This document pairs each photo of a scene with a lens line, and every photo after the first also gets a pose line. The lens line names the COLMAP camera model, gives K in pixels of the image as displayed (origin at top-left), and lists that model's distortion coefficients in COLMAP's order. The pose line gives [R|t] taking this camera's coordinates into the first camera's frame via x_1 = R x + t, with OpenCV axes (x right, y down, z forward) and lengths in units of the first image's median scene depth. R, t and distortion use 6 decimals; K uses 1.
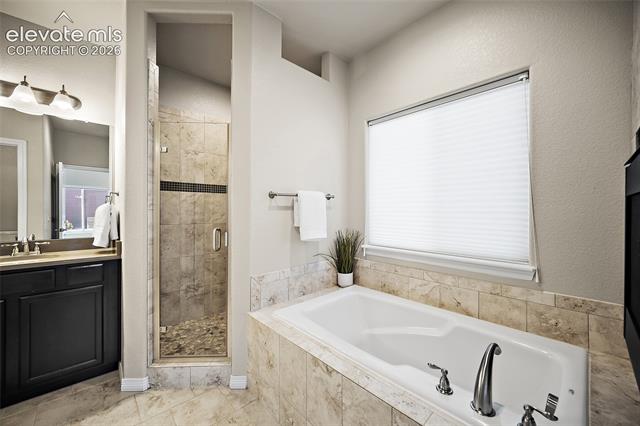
lens RADIAL K [[250.7, 0, 320.5], [0, 250.7, 209.7], [0, 0, 1]] dist [0.000786, 0.000251]
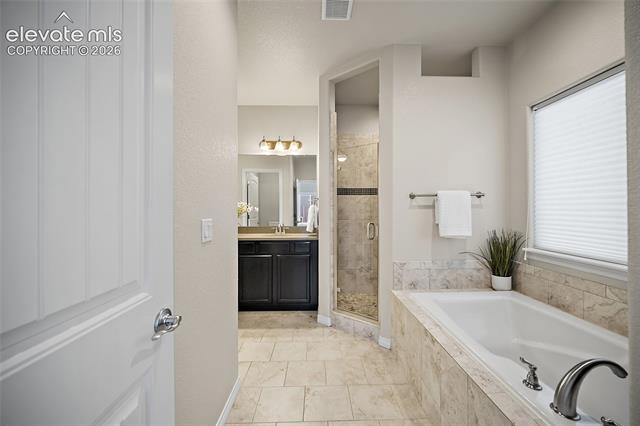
lens RADIAL K [[250.7, 0, 324.9], [0, 250.7, 207.9], [0, 0, 1]] dist [0.000786, 0.000251]
pose [[0.754616, -0.005935, -0.656139, 0.265397], [0.003790, 0.999982, -0.004686, 0.001713], [0.656155, 0.001049, 0.754625, -0.158674]]
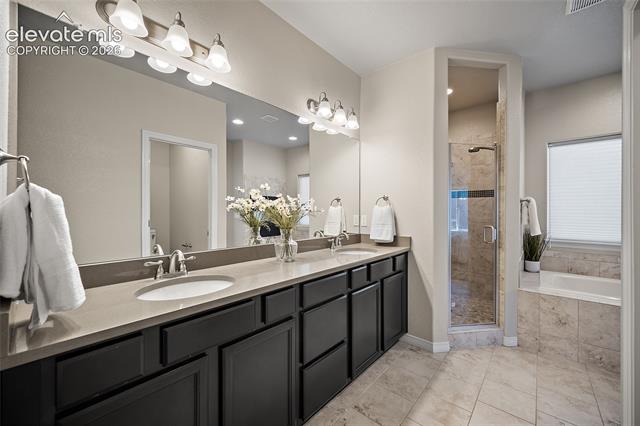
lens RADIAL K [[250.7, 0, 332.6], [0, 250.7, 210.9], [0, 0, 1]] dist [0.000786, 0.000251]
pose [[0.992914, 0.007227, 0.118612, -1.308359], [-0.007055, 0.999973, -0.001872, 0.005455], [-0.118622, 0.001022, 0.992939, -0.188987]]
